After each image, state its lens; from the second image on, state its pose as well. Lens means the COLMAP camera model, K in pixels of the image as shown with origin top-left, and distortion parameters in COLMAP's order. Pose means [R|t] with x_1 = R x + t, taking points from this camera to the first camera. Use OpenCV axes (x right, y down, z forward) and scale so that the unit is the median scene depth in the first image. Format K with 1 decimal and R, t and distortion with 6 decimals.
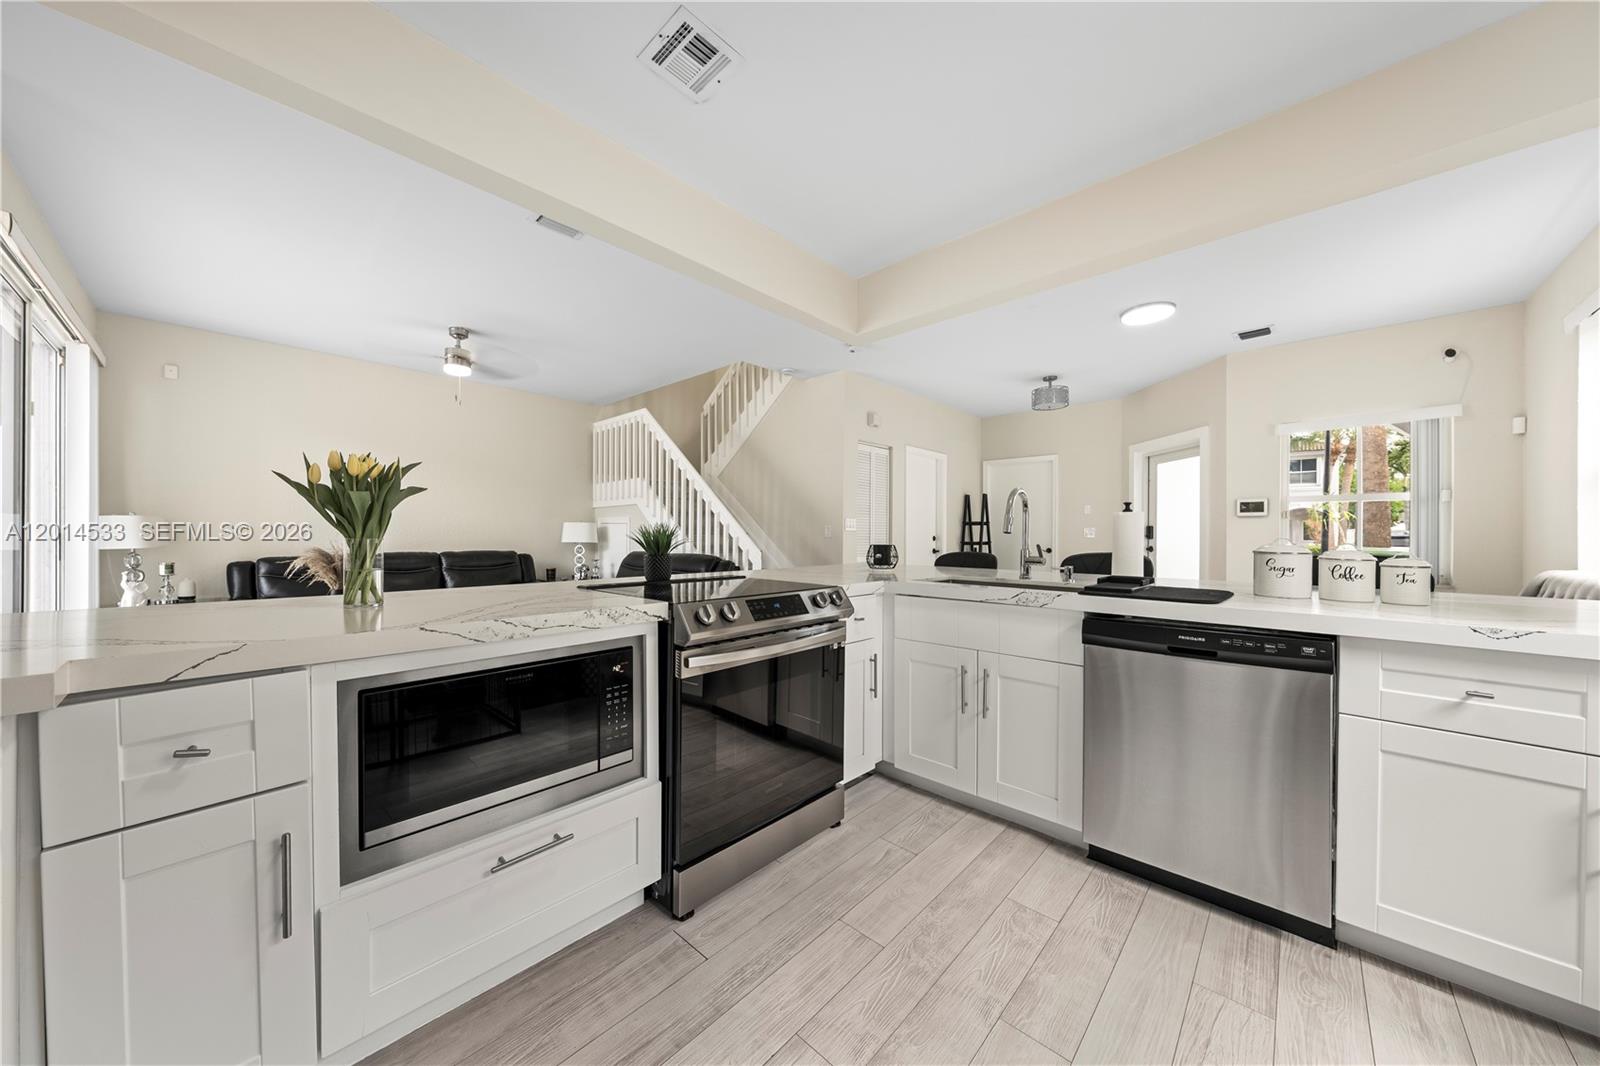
lens RADIAL K [[543.6, 0, 796.5], [0, 543.6, 530.2], [0, 0, 1]] dist [-0.004621, 0.000023]
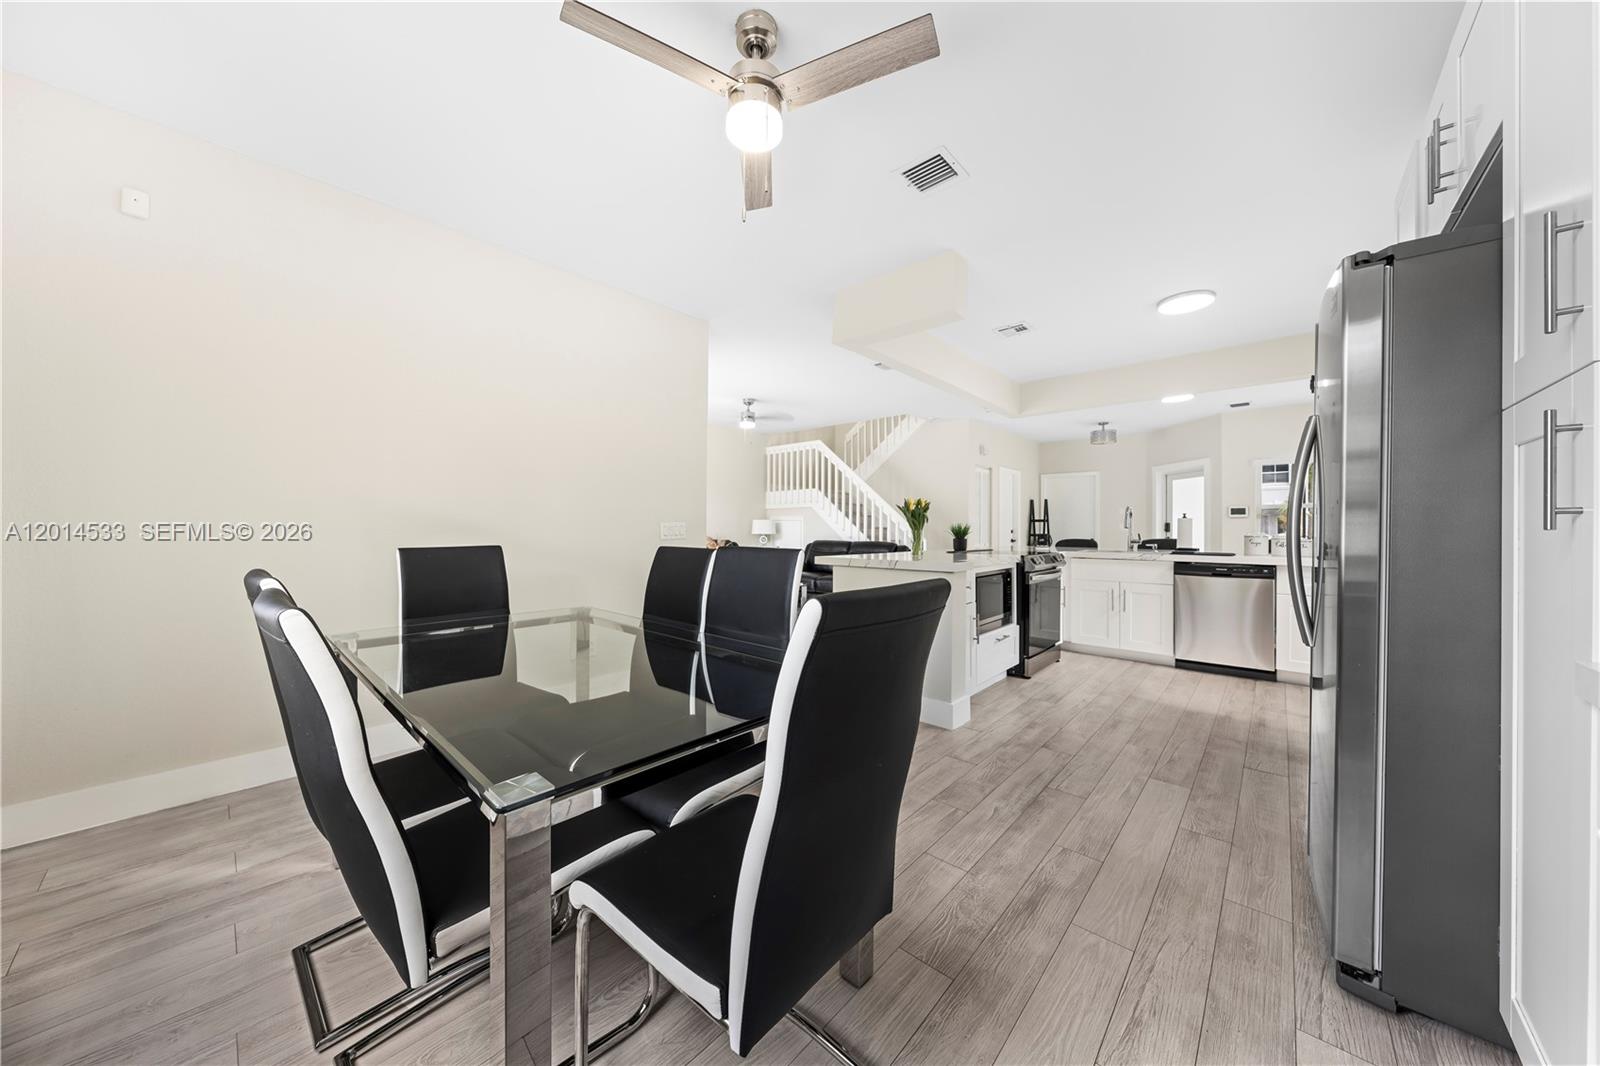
lens RADIAL K [[541.2, 0, 797.1], [0, 541.2, 521.4], [0, 0, 1]] dist [-0.001515, 0.000051]
pose [[0.999701, 0.000793, 0.024436, -0.425991], [-0.000670, 0.999987, -0.005062, -0.004199], [-0.024440, 0.005044, 0.999689, -0.479226]]
